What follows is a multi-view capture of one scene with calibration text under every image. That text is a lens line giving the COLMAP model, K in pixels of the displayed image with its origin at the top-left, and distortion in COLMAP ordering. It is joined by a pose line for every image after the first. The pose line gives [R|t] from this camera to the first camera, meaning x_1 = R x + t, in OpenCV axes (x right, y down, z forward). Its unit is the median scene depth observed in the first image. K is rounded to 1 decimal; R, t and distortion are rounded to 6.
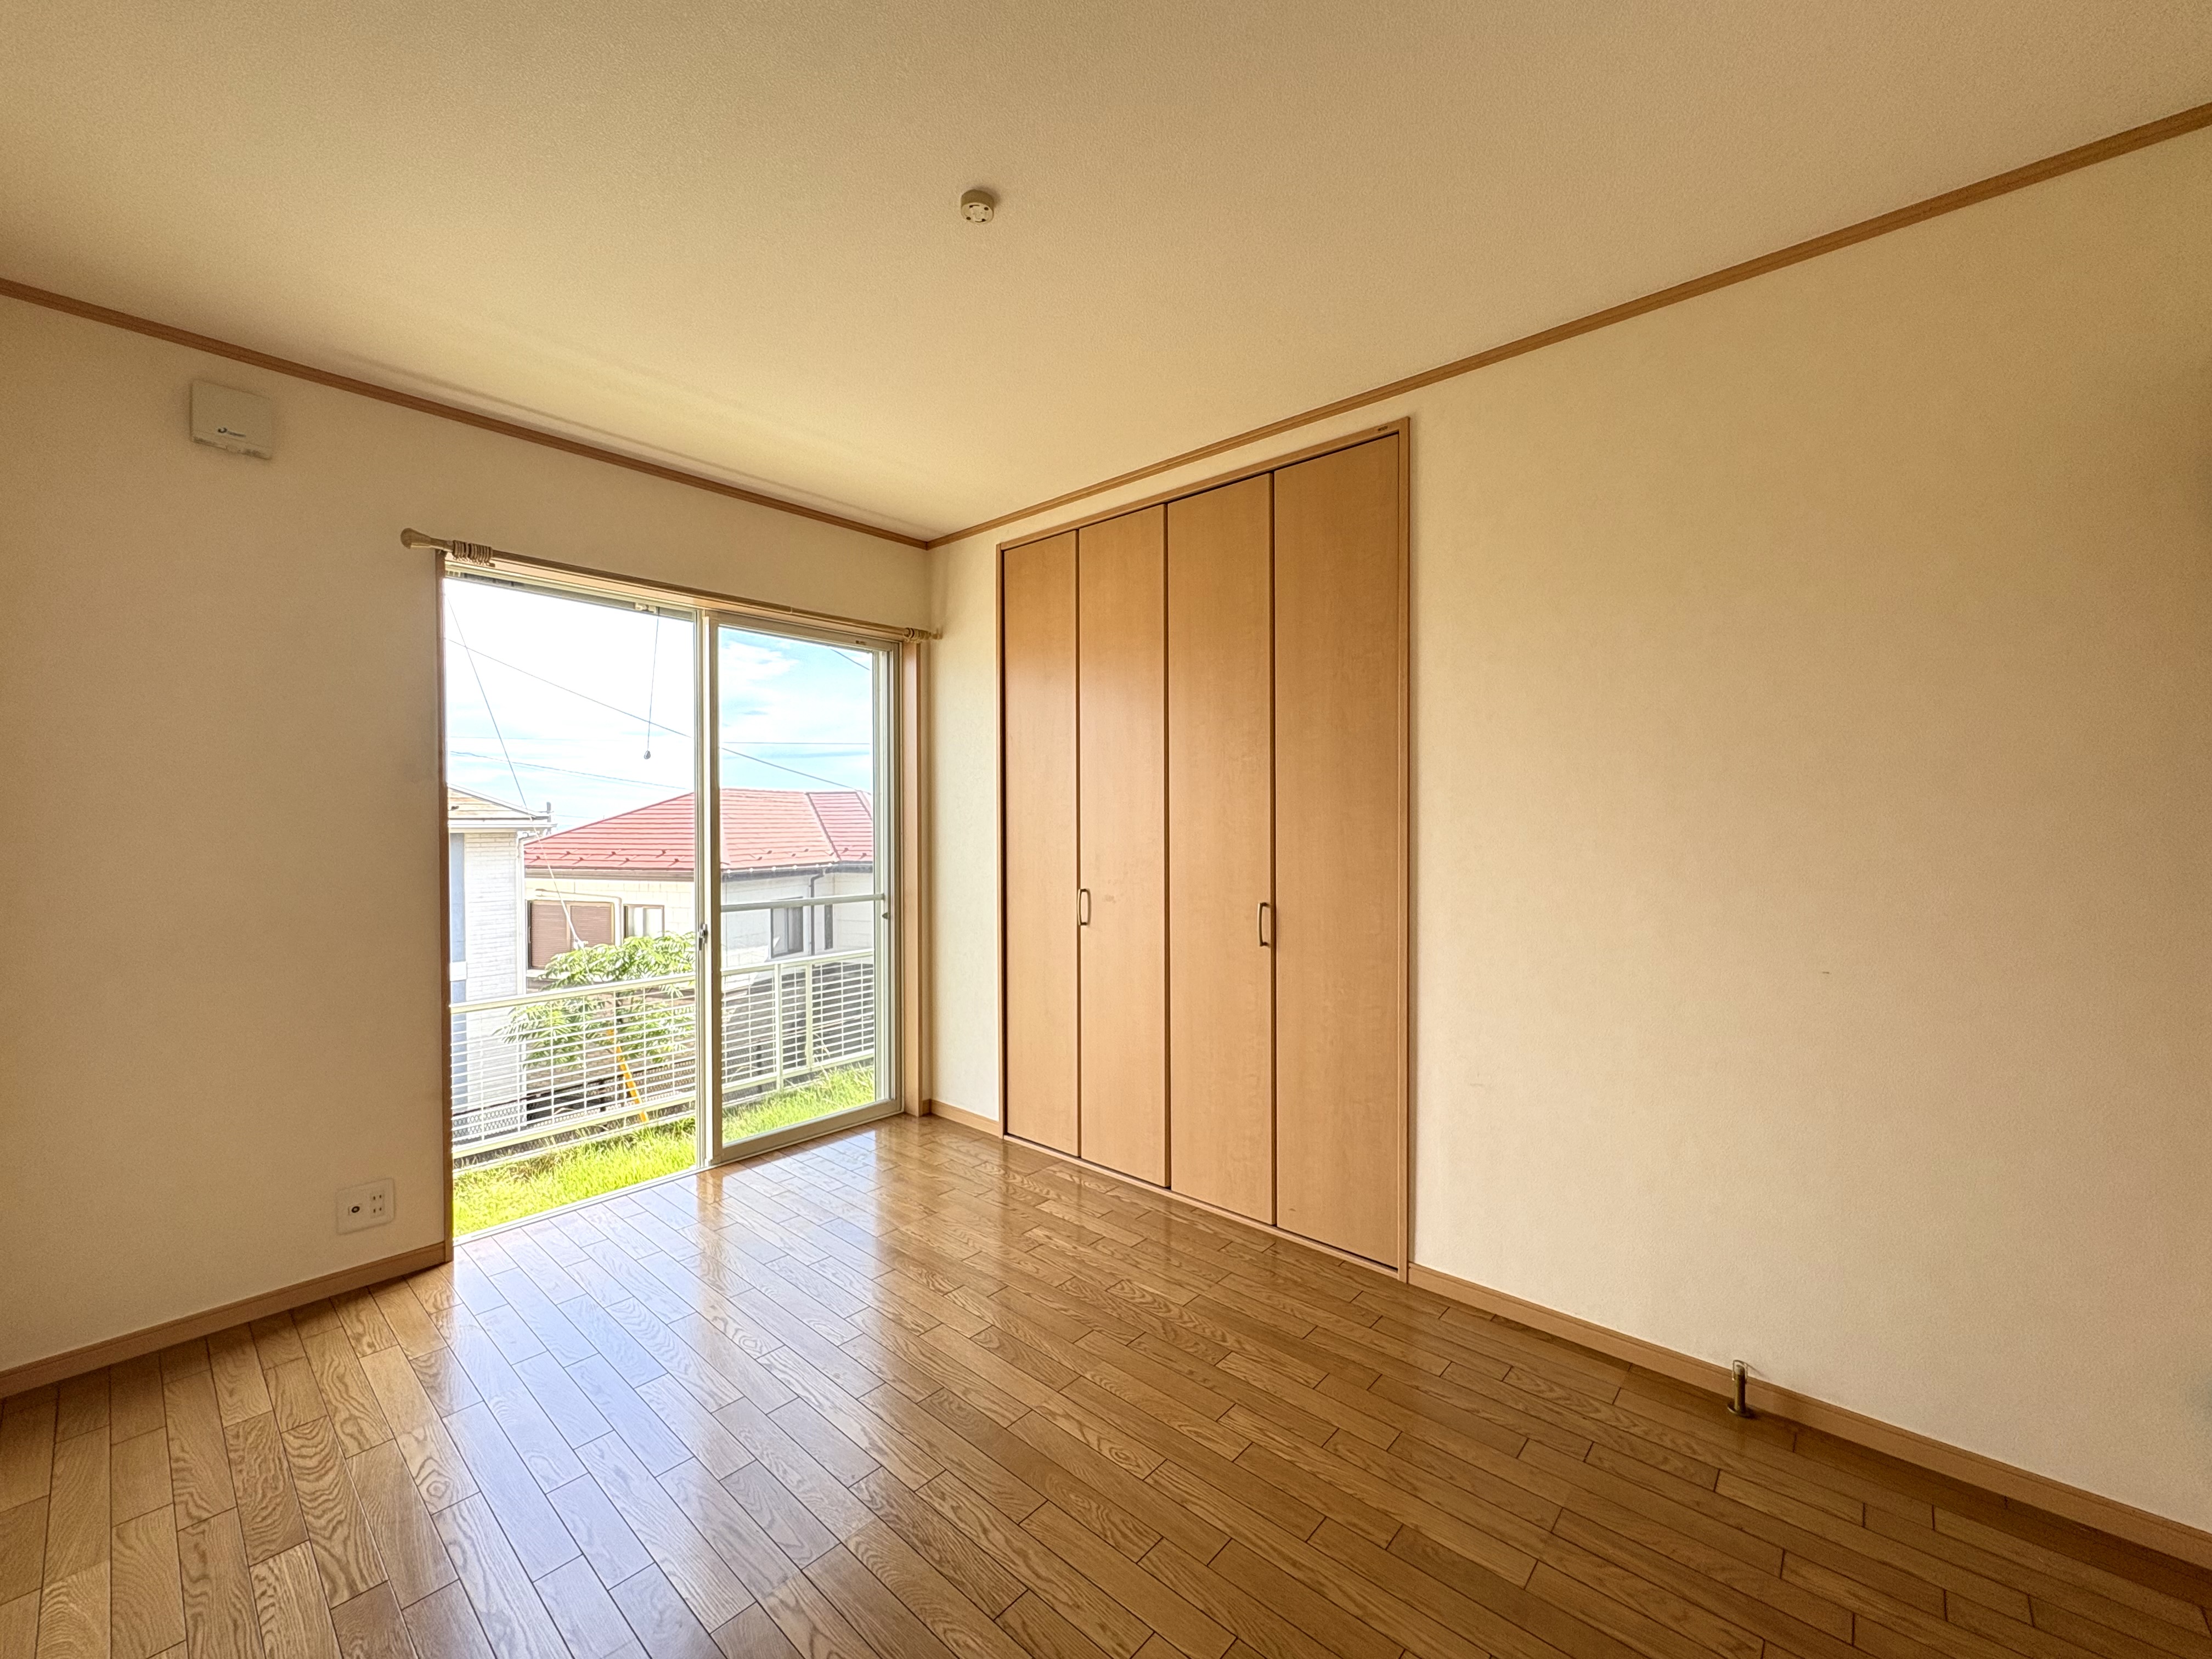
lens RADIAL K [[889.2, 0, 1104.9], [0, 889.2, 833.4], [0, 0, 1]] dist [-0.000402, 0.000074]
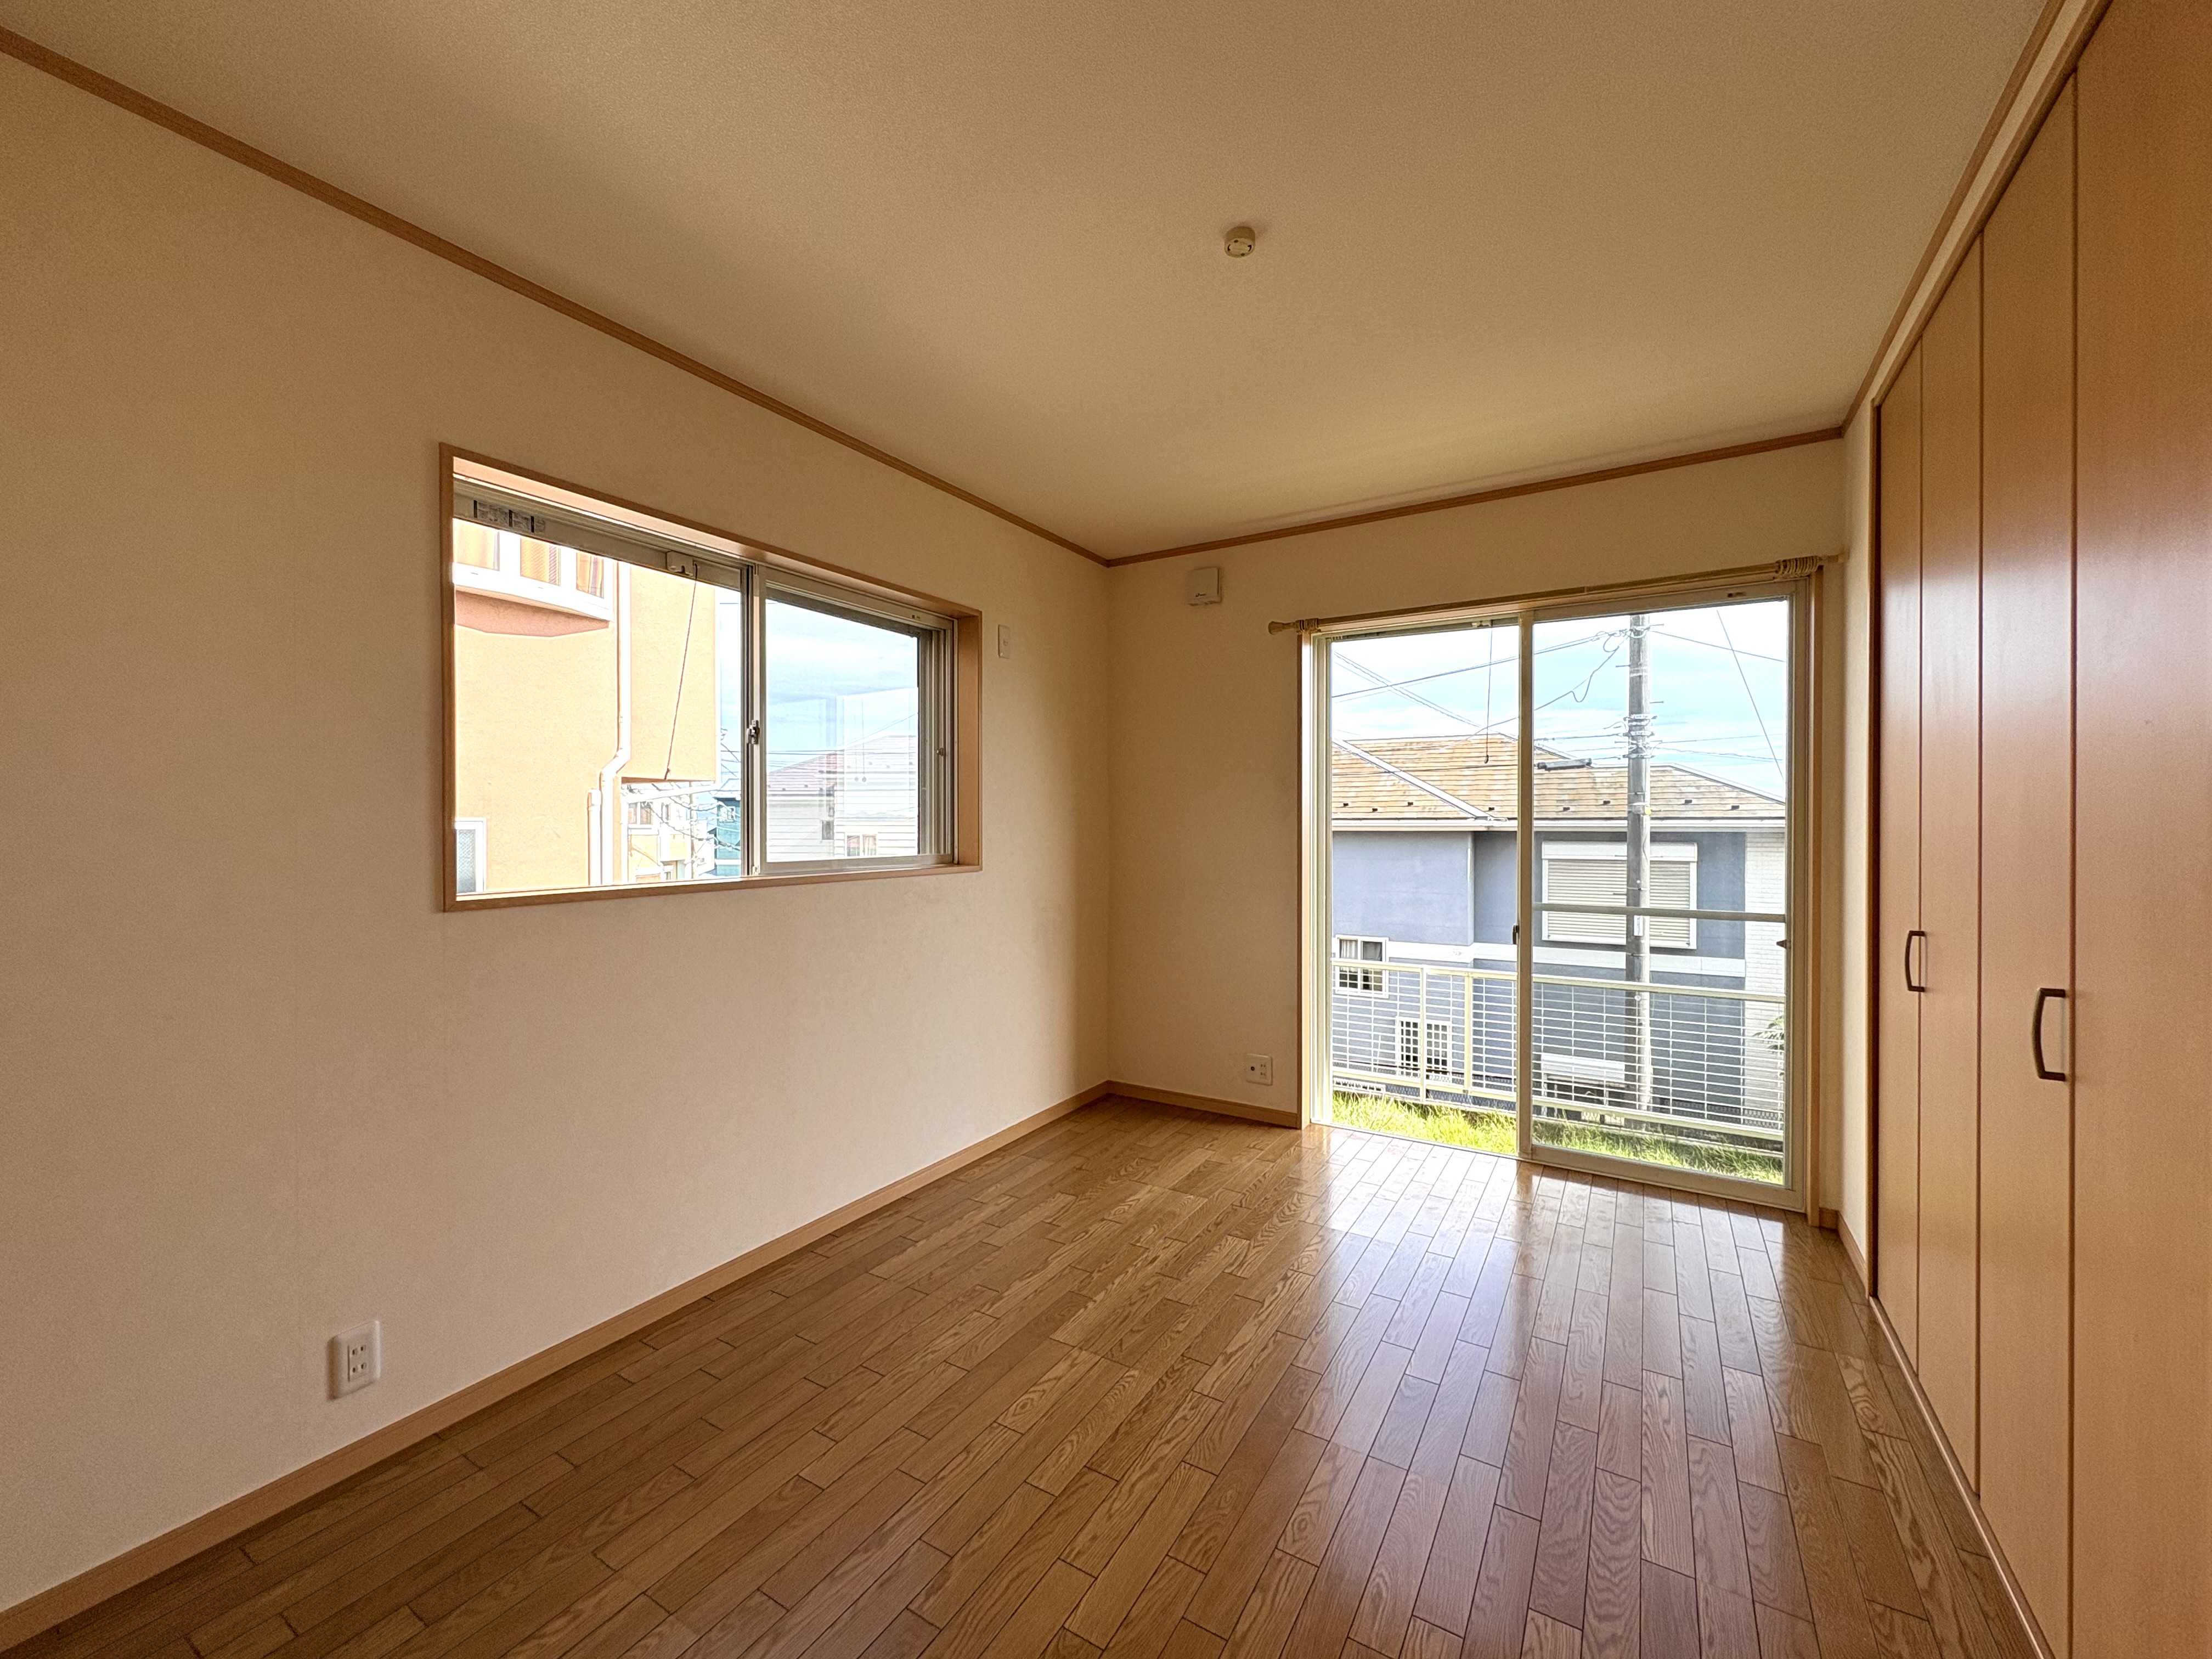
lens RADIAL K [[889.2, 0, 1100.9], [0, 889.2, 830.8], [0, 0, 1]] dist [-0.000402, 0.000074]
pose [[0.166447, 0.013525, -0.985958, 0.591505], [-0.016188, 0.999809, 0.010983, -0.003728], [0.985918, 0.014132, 0.166634, 0.440686]]
